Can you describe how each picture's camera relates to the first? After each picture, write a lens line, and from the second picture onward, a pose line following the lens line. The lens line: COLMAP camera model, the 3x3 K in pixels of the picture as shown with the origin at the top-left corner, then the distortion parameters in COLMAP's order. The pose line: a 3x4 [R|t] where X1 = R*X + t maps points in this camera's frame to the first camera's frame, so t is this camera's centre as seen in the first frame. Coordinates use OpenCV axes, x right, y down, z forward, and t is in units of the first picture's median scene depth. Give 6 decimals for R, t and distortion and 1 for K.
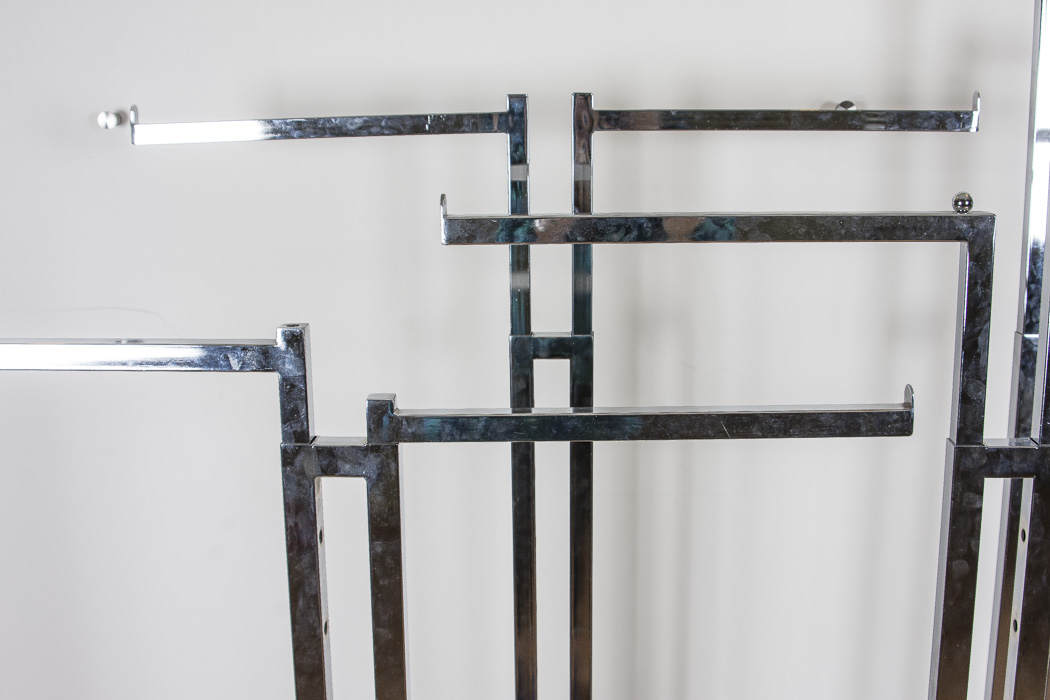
lens RADIAL K [[1283.3, 0, 525.0], [0, 1283.3, 350.0], [0, 0, 1]] dist [-0.183437, 0.215296]
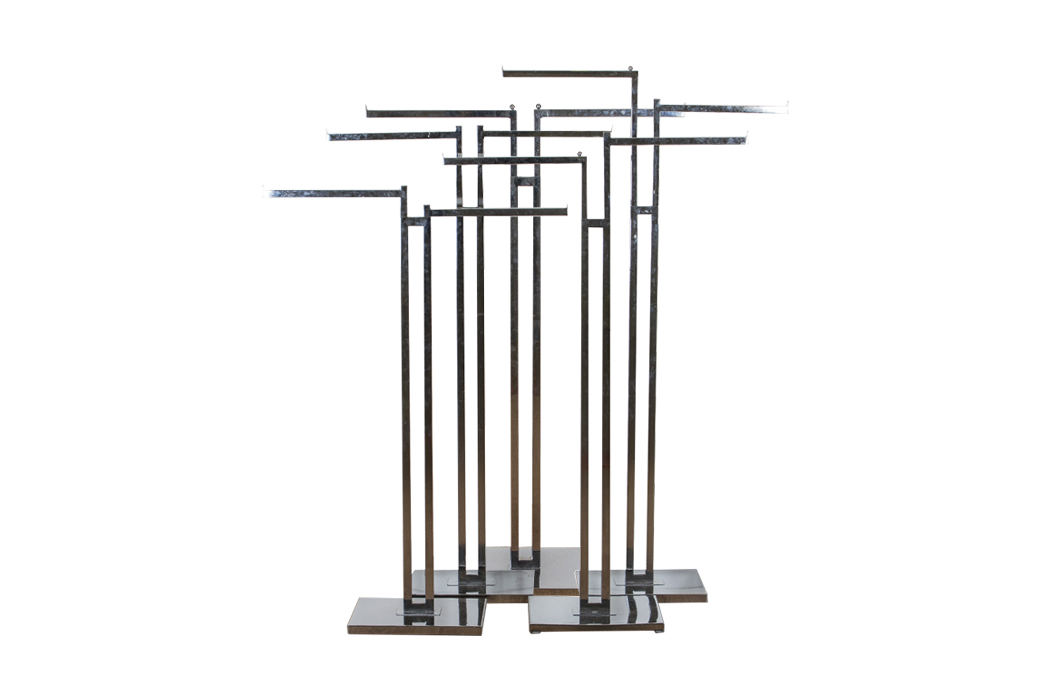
lens RADIAL K [[1283.3, 0, 525.0], [0, 1283.3, 350.0], [0, 0, 1]] dist [-0.183437, 0.215296]
pose [[0.996823, -0.002413, 0.079618, -0.125483], [0.004470, 0.999660, -0.025671, 0.564572], [-0.079529, 0.025945, 0.996495, -2.776933]]
